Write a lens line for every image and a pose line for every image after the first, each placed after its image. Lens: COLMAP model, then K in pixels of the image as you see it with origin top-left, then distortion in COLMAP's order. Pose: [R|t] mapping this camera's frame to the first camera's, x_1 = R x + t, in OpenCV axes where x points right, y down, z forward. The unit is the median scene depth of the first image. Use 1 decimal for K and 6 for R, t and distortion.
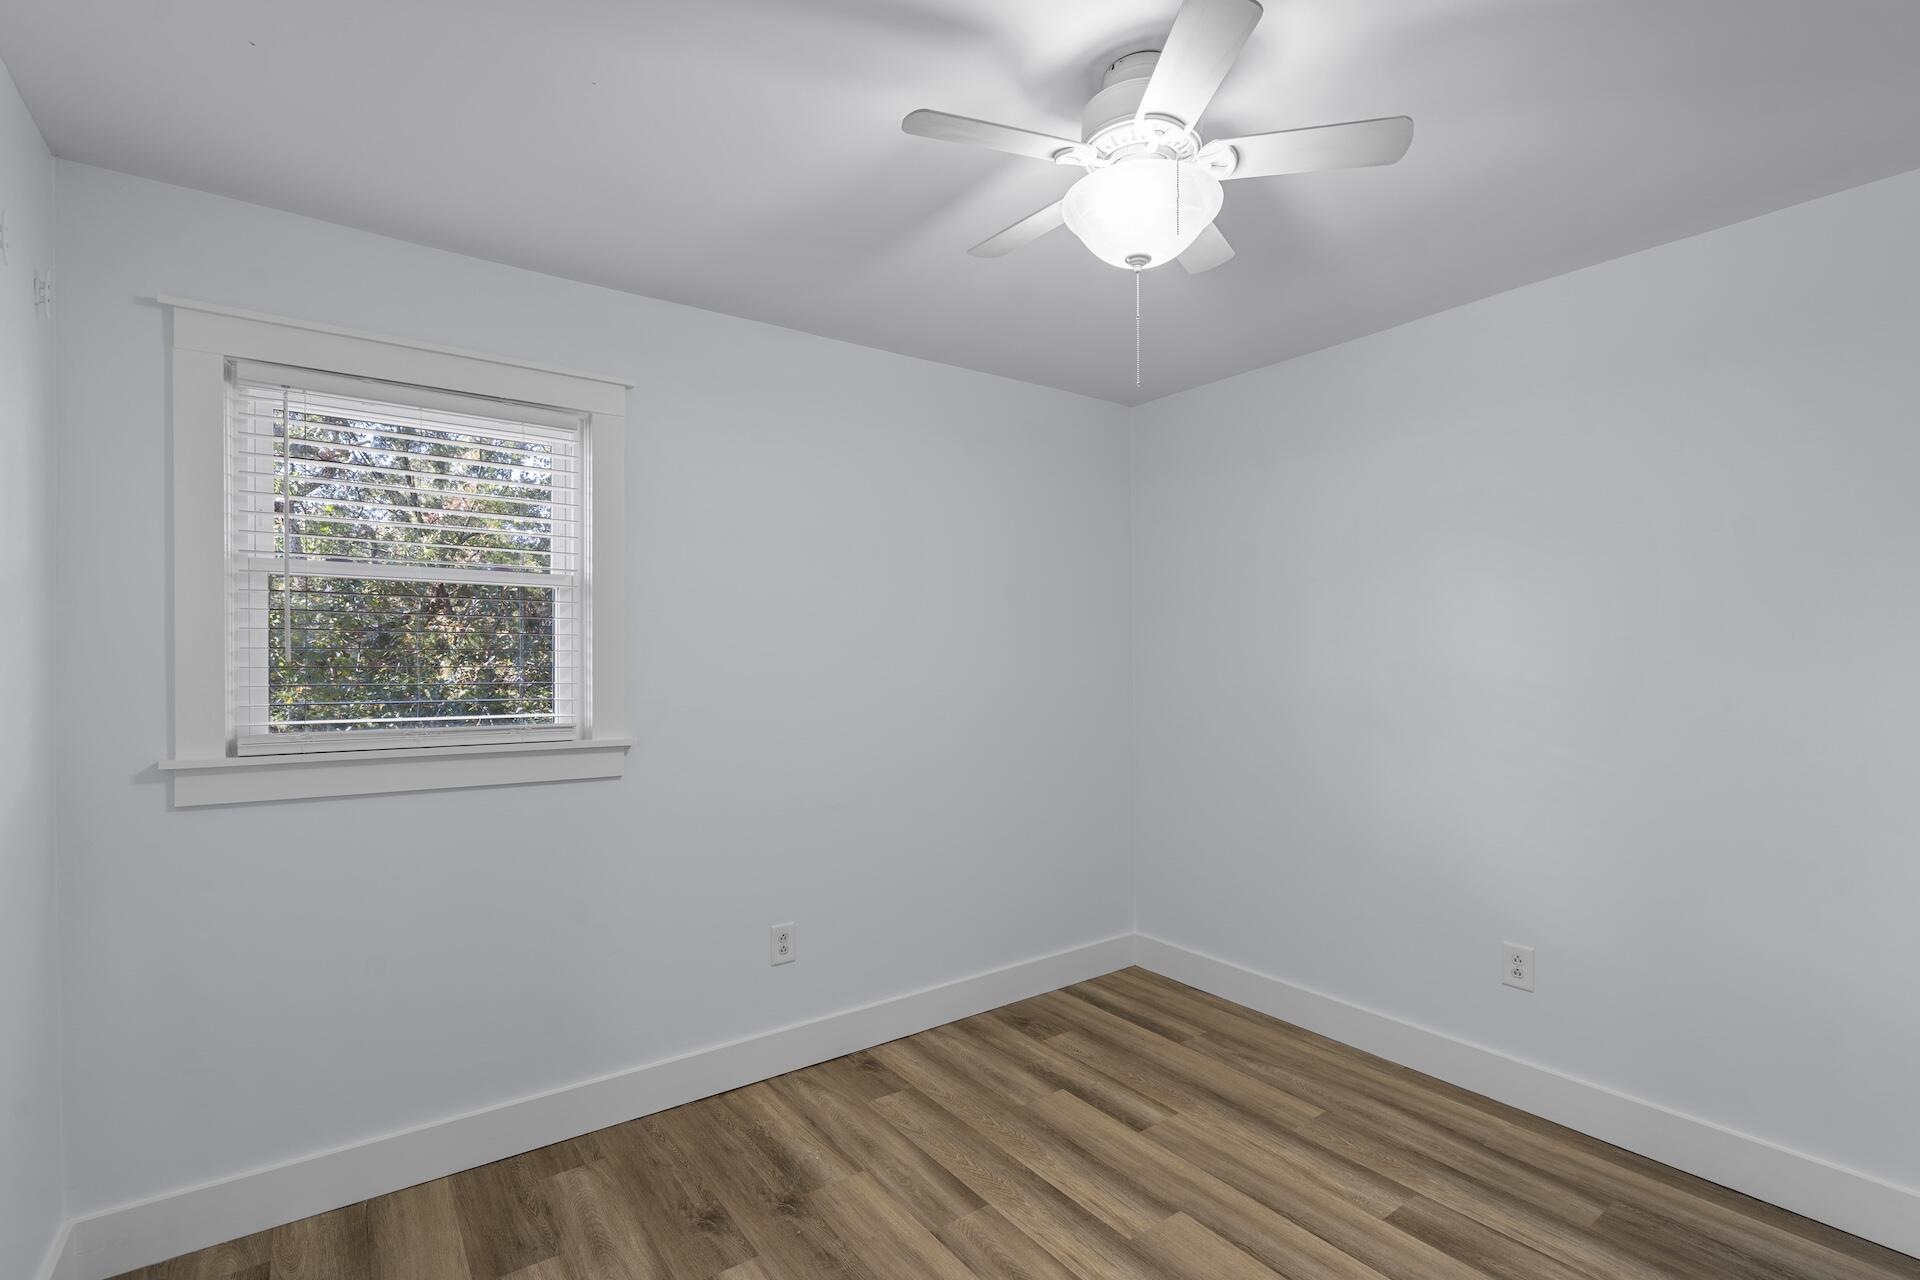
lens RADIAL K [[876.6, 0, 949.7], [0, 876.6, 645.0], [0, 0, 1]] dist [-0.005679, 0.002860]
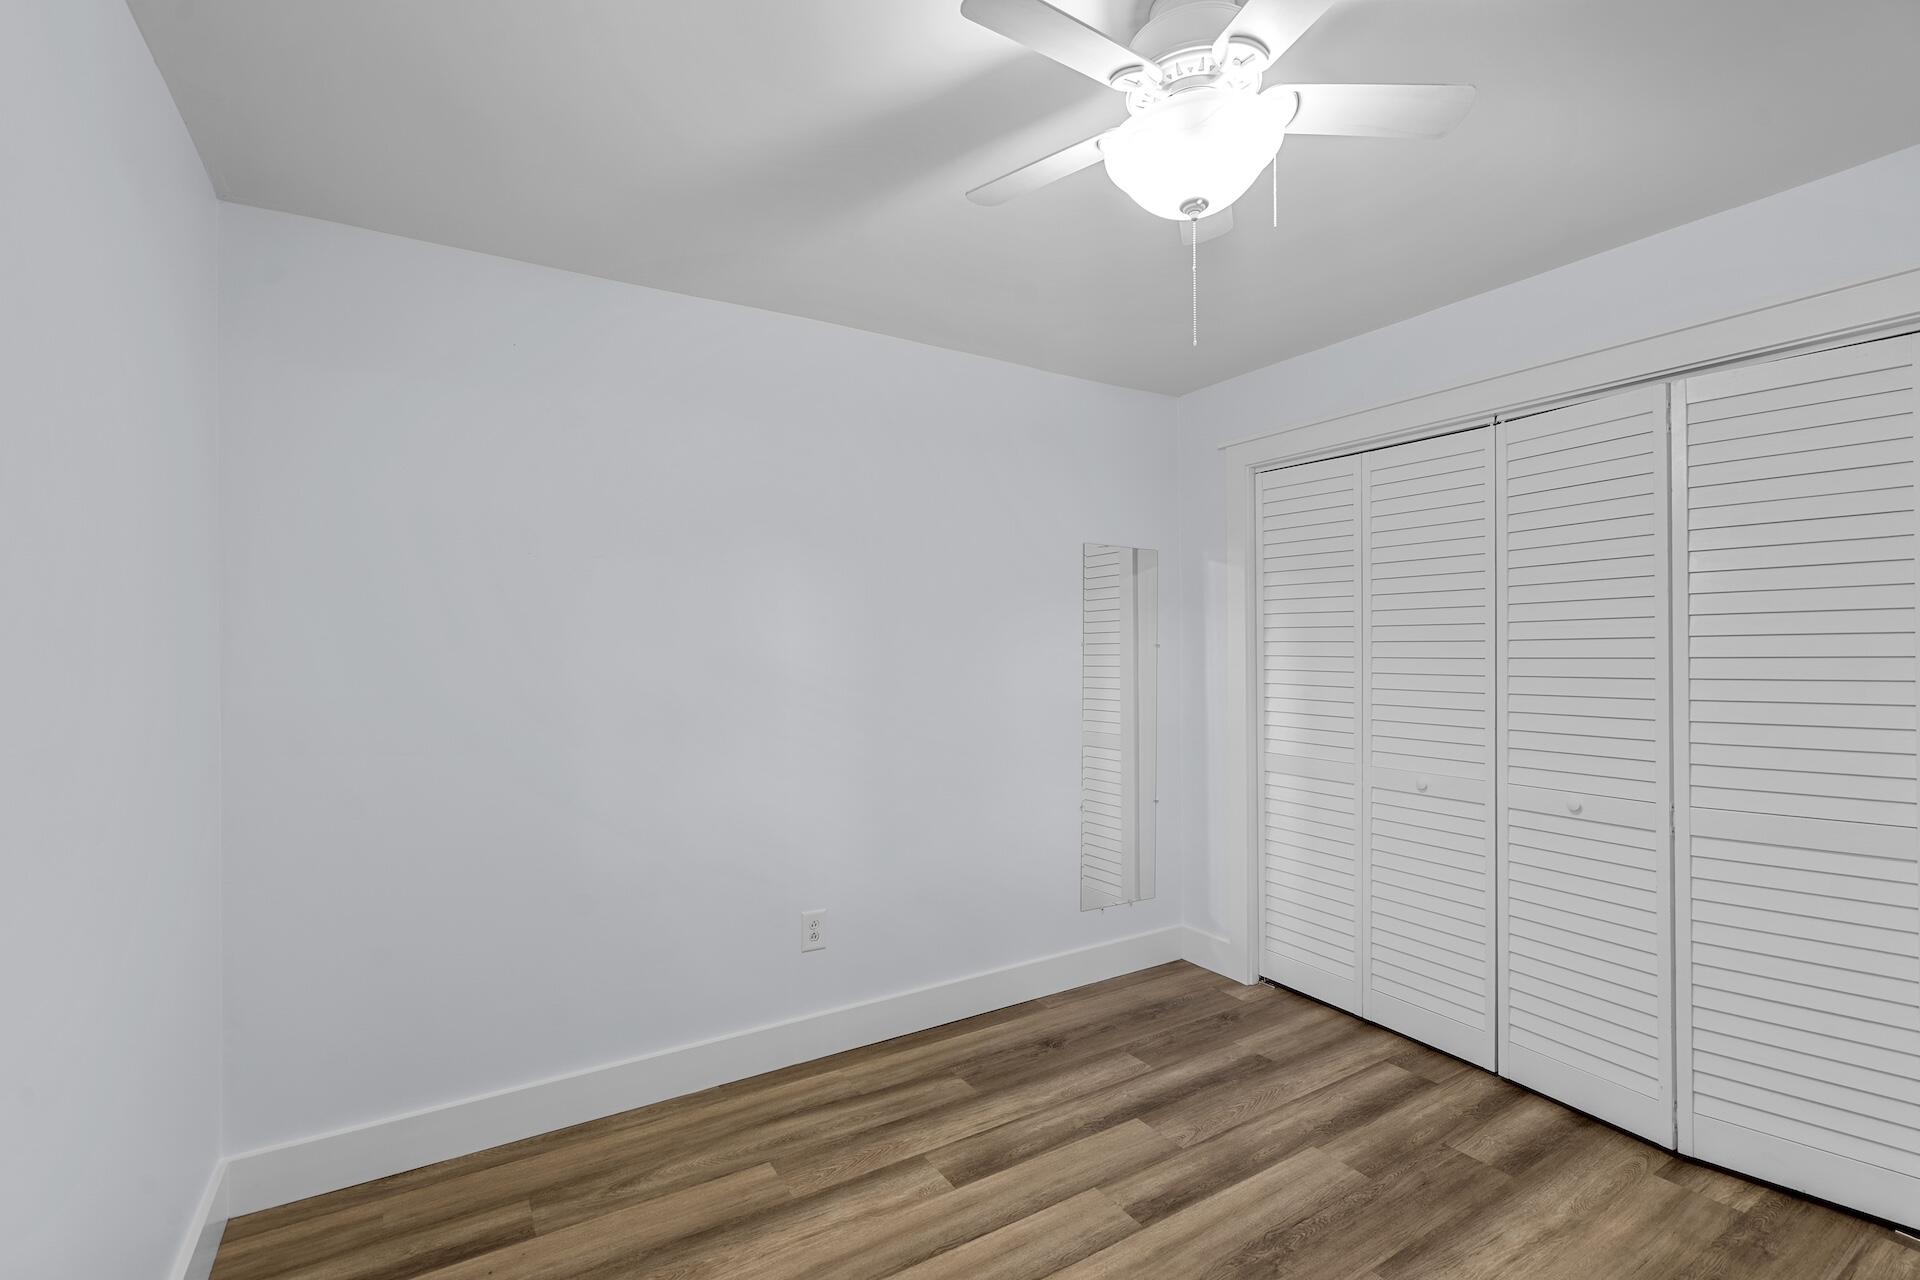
lens RADIAL K [[876.6, 0, 953.8], [0, 876.6, 644.6], [0, 0, 1]] dist [-0.005679, 0.002860]
pose [[0.070095, 0.001984, 0.997538, -0.468921], [-0.004712, 0.999988, -0.001658, 0.010056], [-0.997529, -0.004584, 0.070103, 0.801290]]
